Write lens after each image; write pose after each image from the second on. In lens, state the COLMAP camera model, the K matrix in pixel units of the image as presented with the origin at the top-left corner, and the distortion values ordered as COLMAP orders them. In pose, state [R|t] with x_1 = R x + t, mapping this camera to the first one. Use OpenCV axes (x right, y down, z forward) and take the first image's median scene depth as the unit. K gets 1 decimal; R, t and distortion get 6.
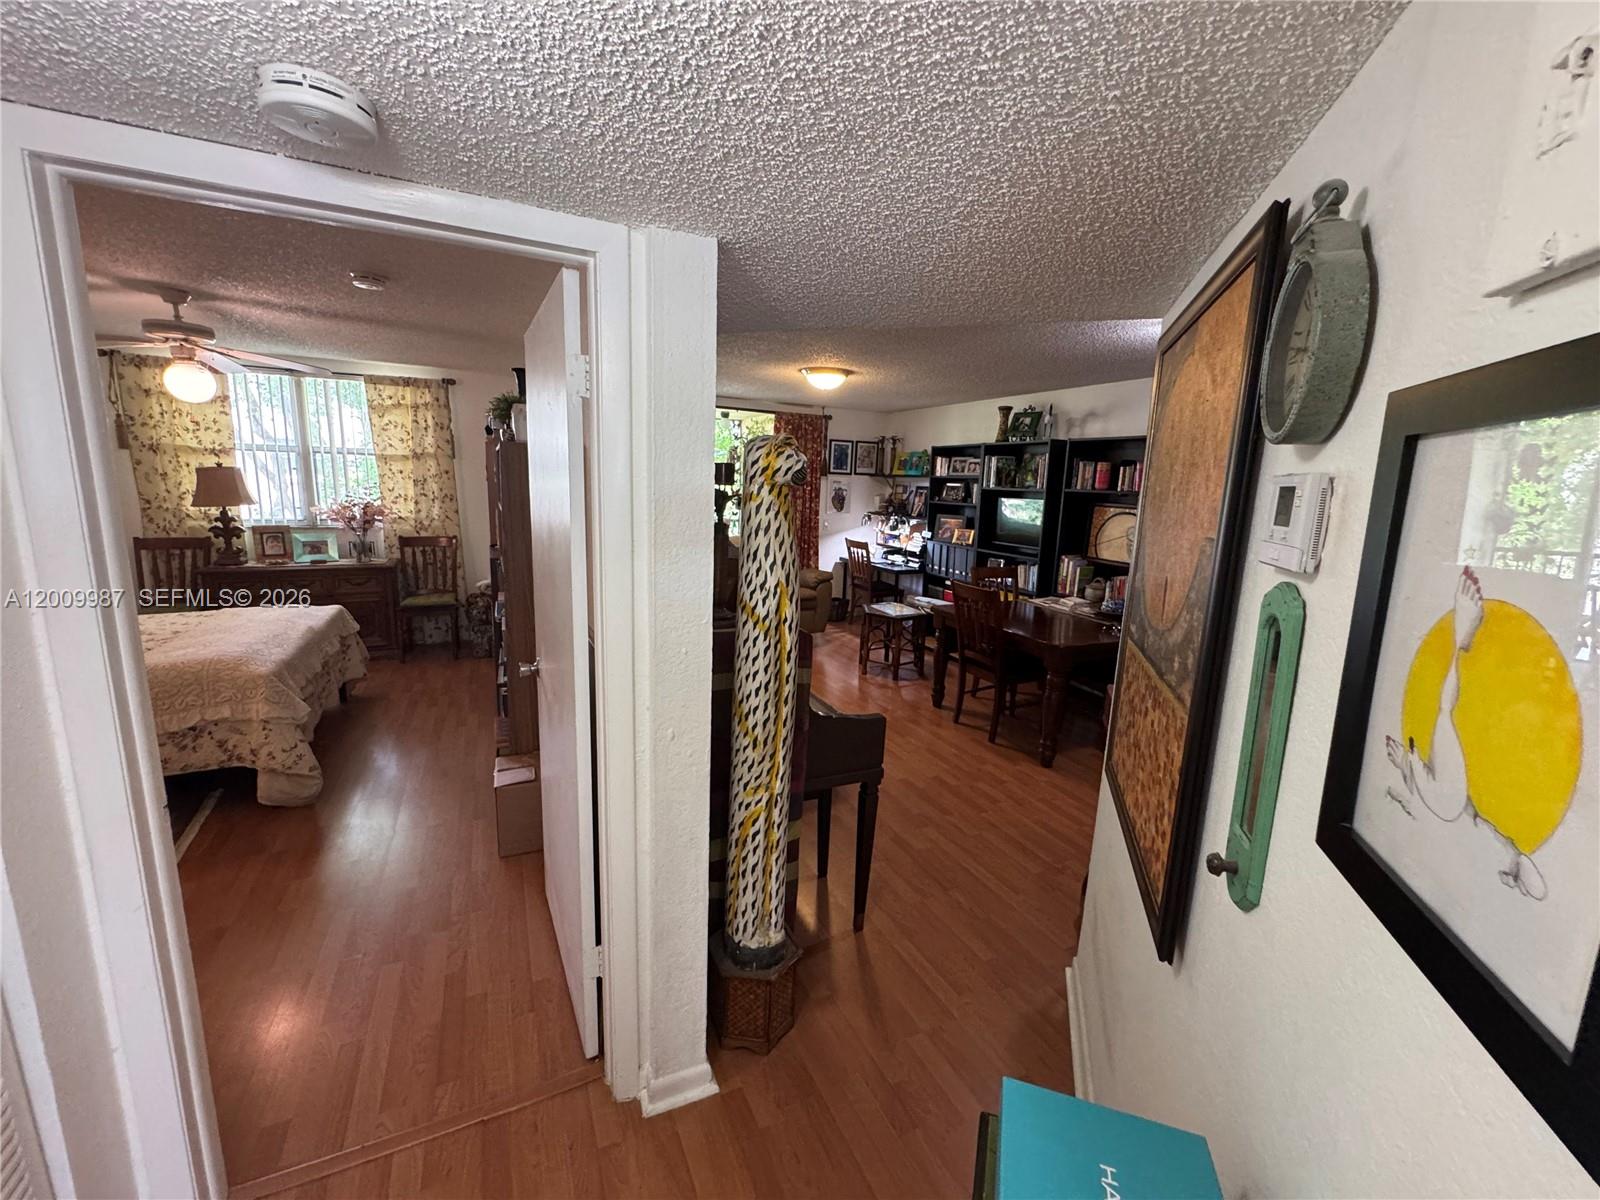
lens RADIAL K [[642.5, 0, 799.3], [0, 642.5, 599.6], [0, 0, 1]] dist [-0.002740, 0.000271]
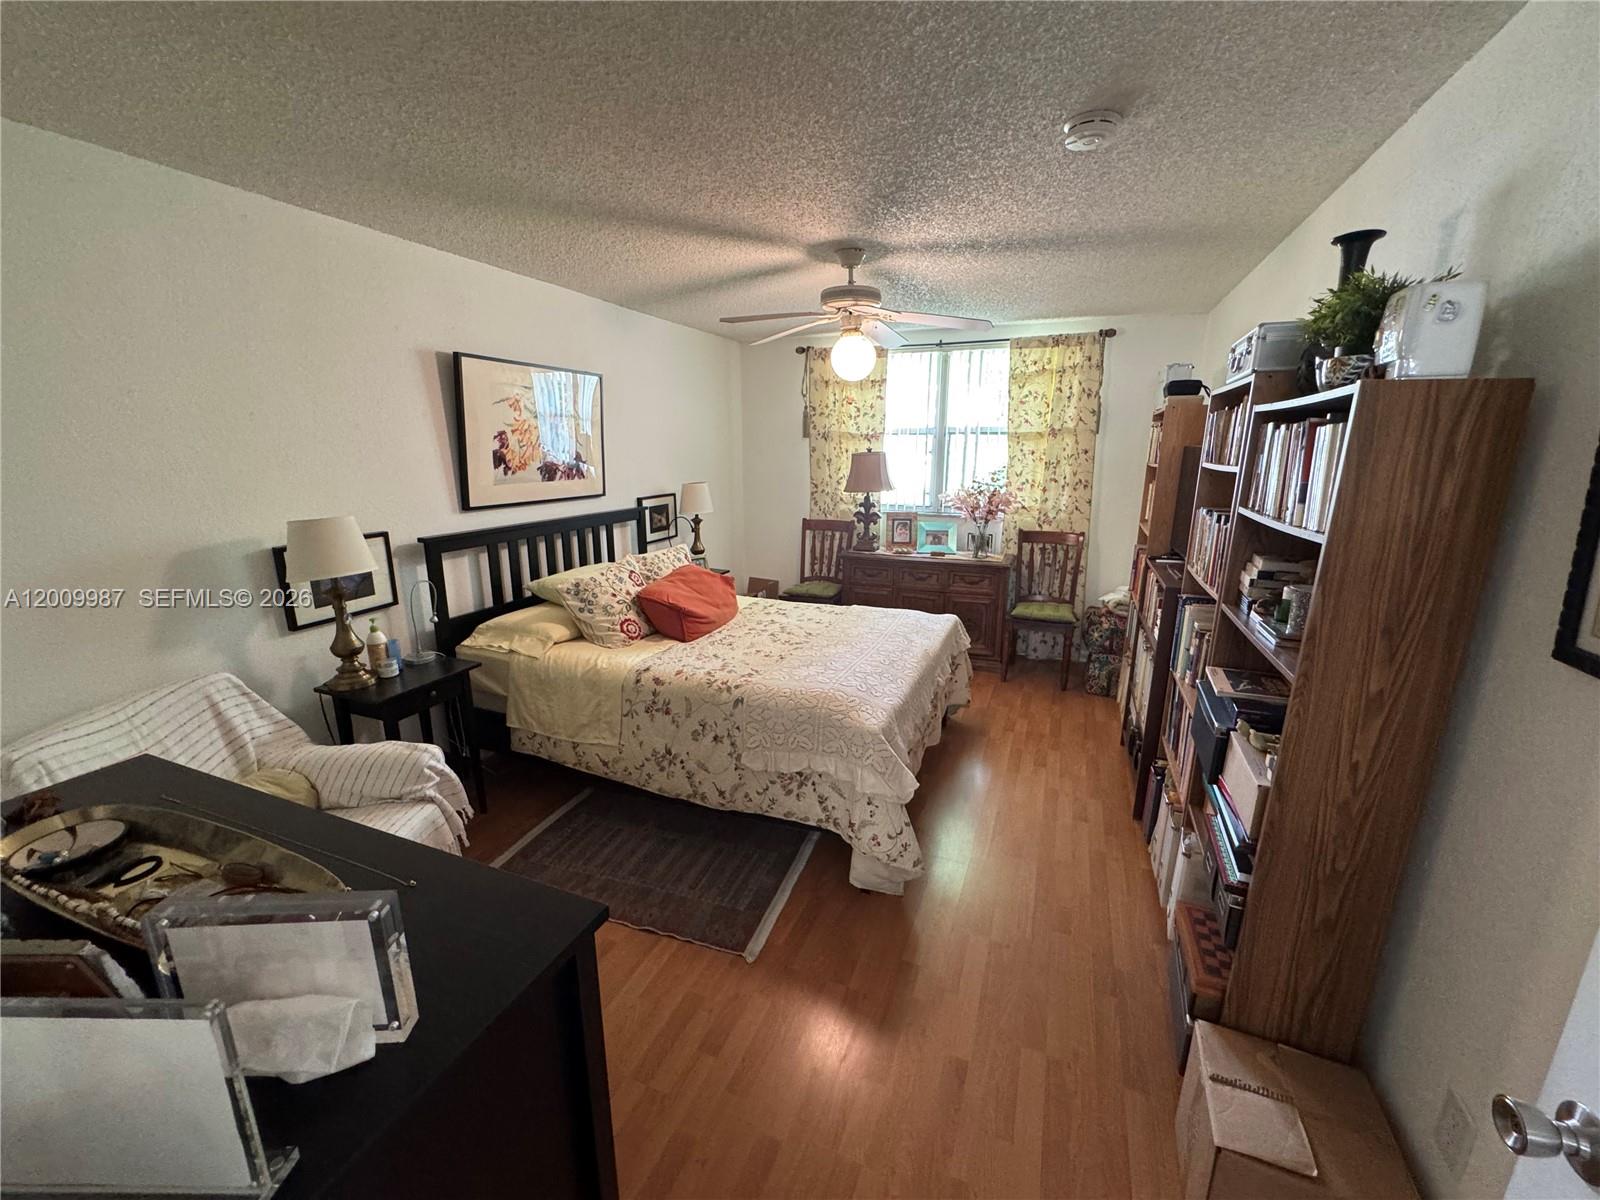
lens RADIAL K [[642.5, 0, 799.3], [0, 642.5, 599.6], [0, 0, 1]] dist [-0.002740, 0.000271]
pose [[0.667971, 0.143277, -0.730264, -0.197149], [-0.116293, 0.989332, 0.087734, -0.050698], [0.735044, 0.026321, 0.677508, 0.228491]]
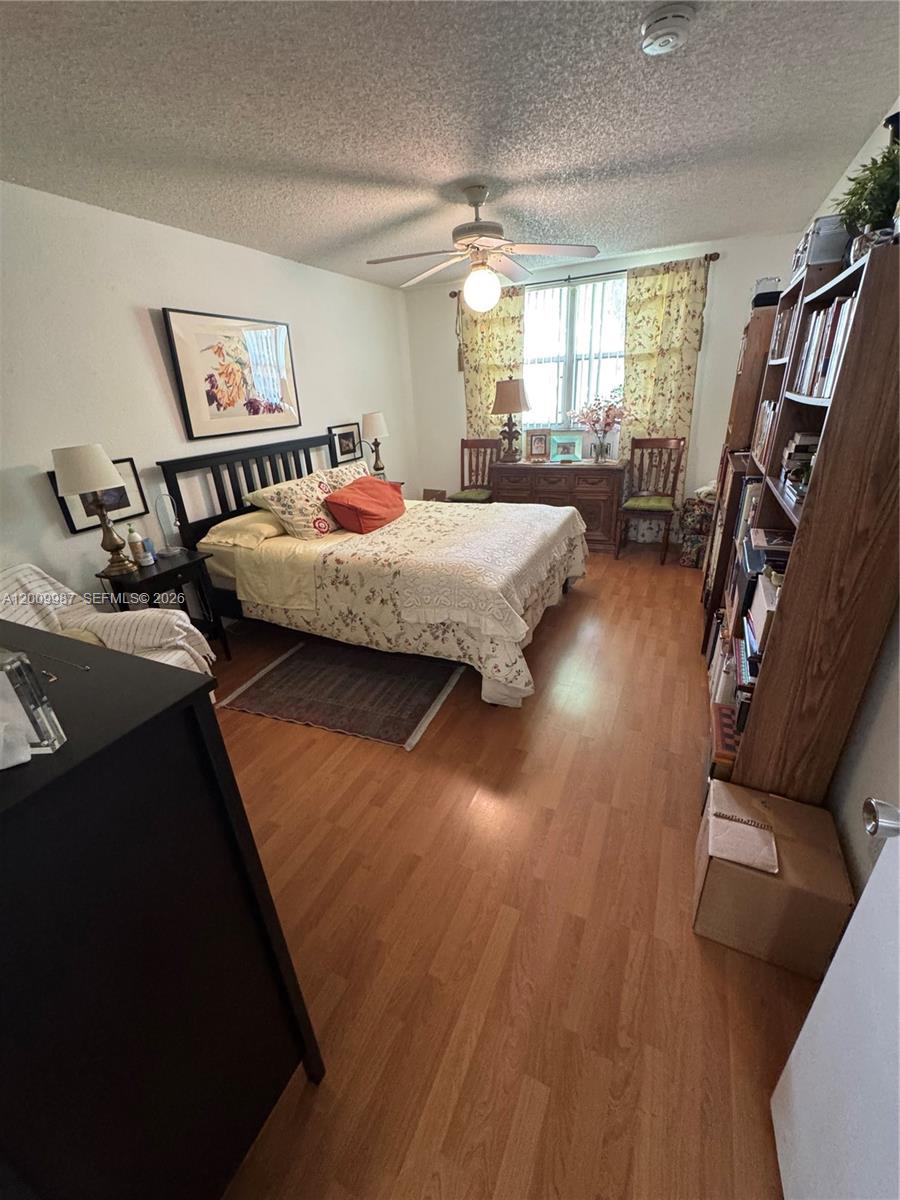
lens RADIAL K [[481.9, 0, 450.0], [0, 481.9, 600.0], [0, 0, 1]] dist [-0.002740, 0.000271]
pose [[0.628528, 0.250906, -0.736206, -0.171880], [-0.069415, 0.960857, 0.268208, -0.036319], [0.774684, -0.117472, 0.621342, 0.258876]]
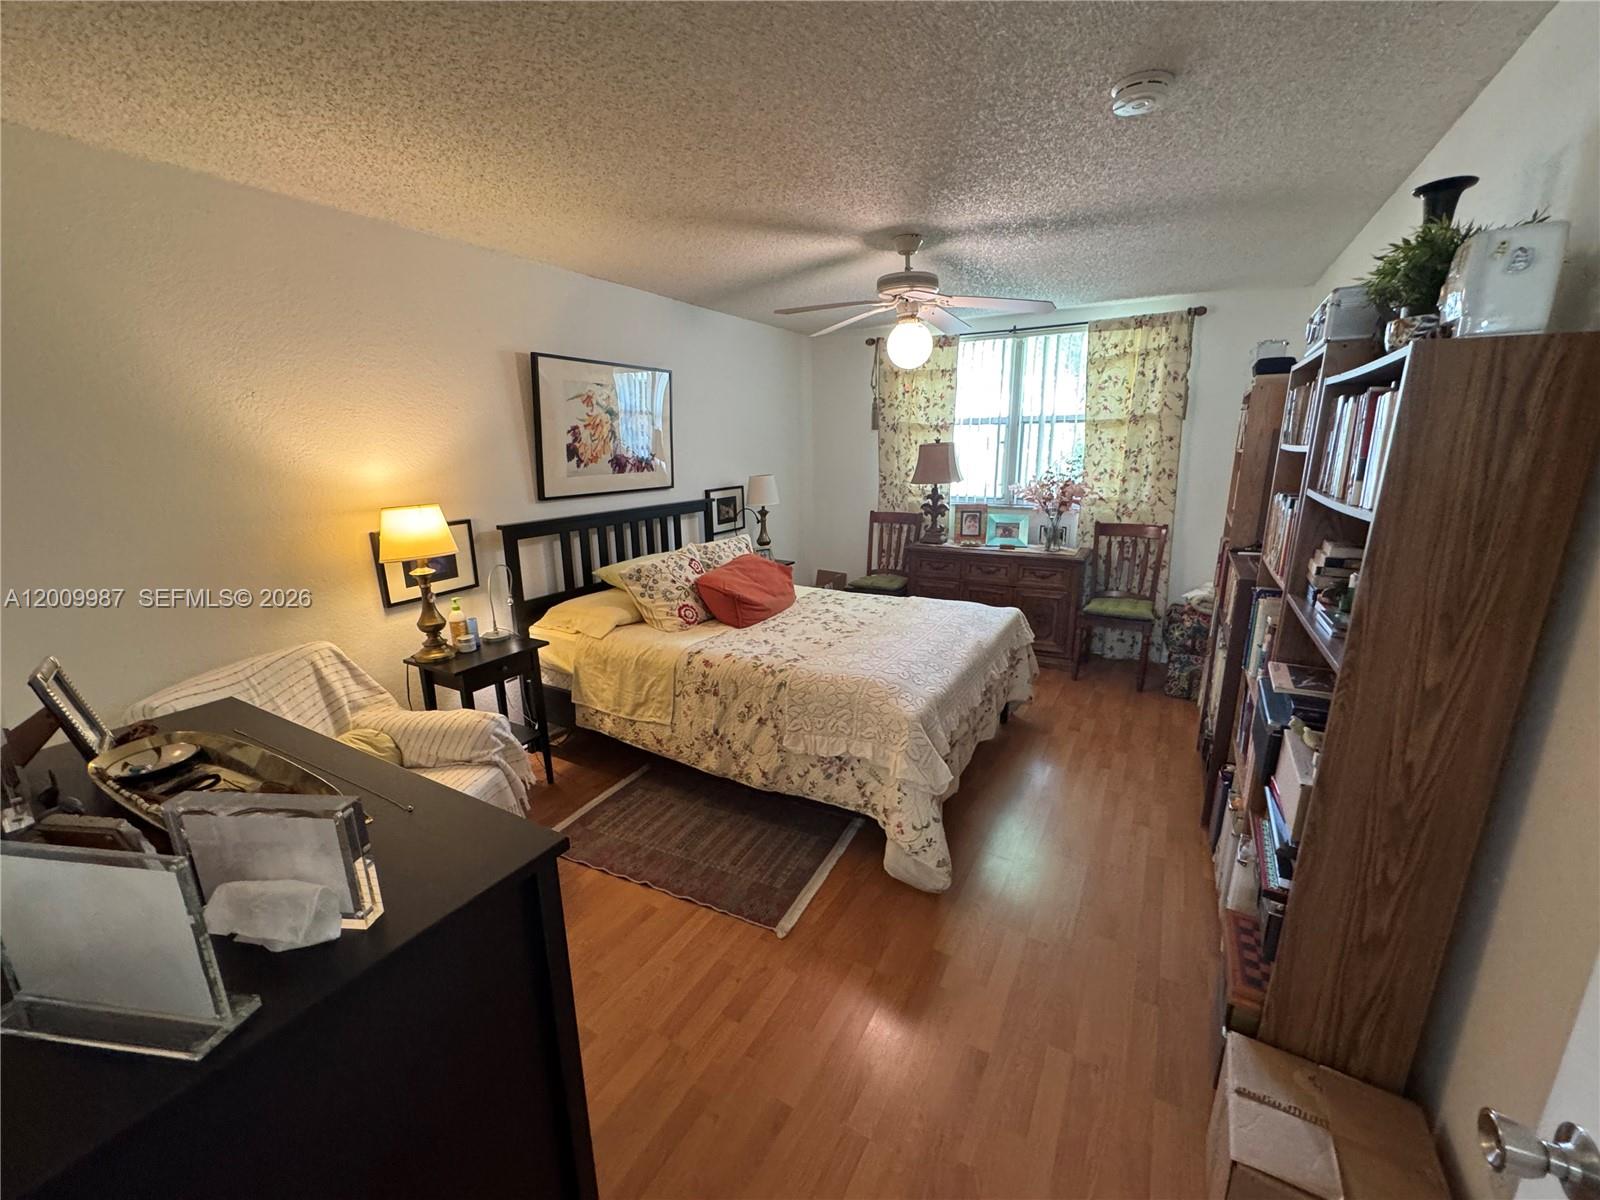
lens RADIAL K [[643.2, 0, 799.2], [0, 643.2, 599.3], [0, 0, 1]] dist [-0.003078, 0.000060]
pose [[0.563883, 0.157088, -0.810777, -0.173348], [-0.120637, 0.986880, 0.107307, -0.046914], [0.816996, 0.037301, 0.575435, 0.247625]]
